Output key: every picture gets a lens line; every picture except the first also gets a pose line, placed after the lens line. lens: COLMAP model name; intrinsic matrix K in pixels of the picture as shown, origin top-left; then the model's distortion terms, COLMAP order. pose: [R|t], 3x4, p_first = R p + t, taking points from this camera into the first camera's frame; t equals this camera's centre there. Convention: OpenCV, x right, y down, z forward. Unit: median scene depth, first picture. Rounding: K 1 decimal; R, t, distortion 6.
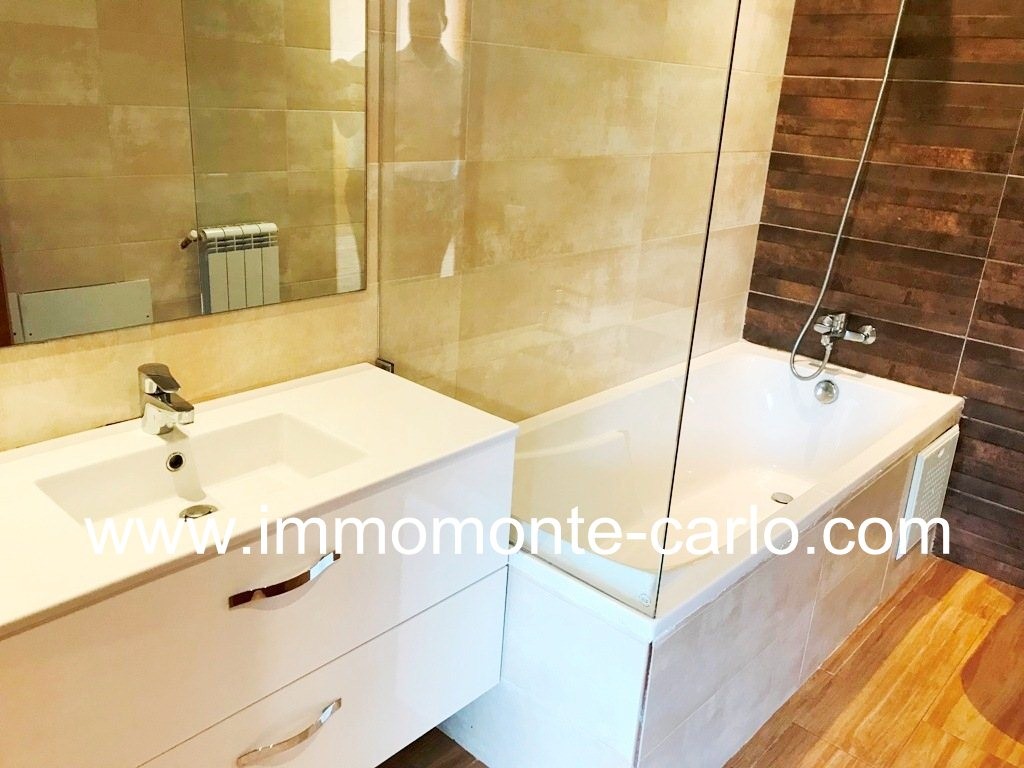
lens RADIAL K [[839.3, 0, 508.4], [0, 839.3, 386.2], [0, 0, 1]] dist [0.002908, 0.012147]
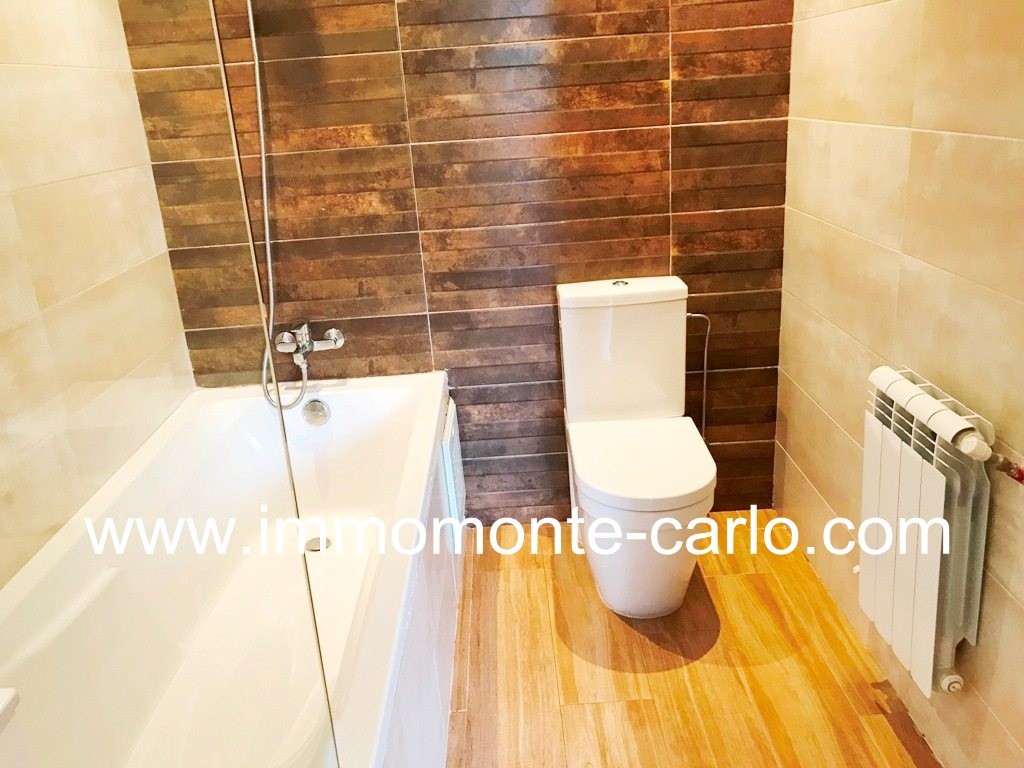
lens RADIAL K [[839.3, 0, 517.5], [0, 839.3, 379.4], [0, 0, 1]] dist [0.002908, 0.012147]
pose [[0.714362, -0.327286, 0.618523, -0.008607], [0.339651, 0.934956, 0.102445, -0.048080], [-0.611821, 0.136899, 0.779060, 0.183426]]
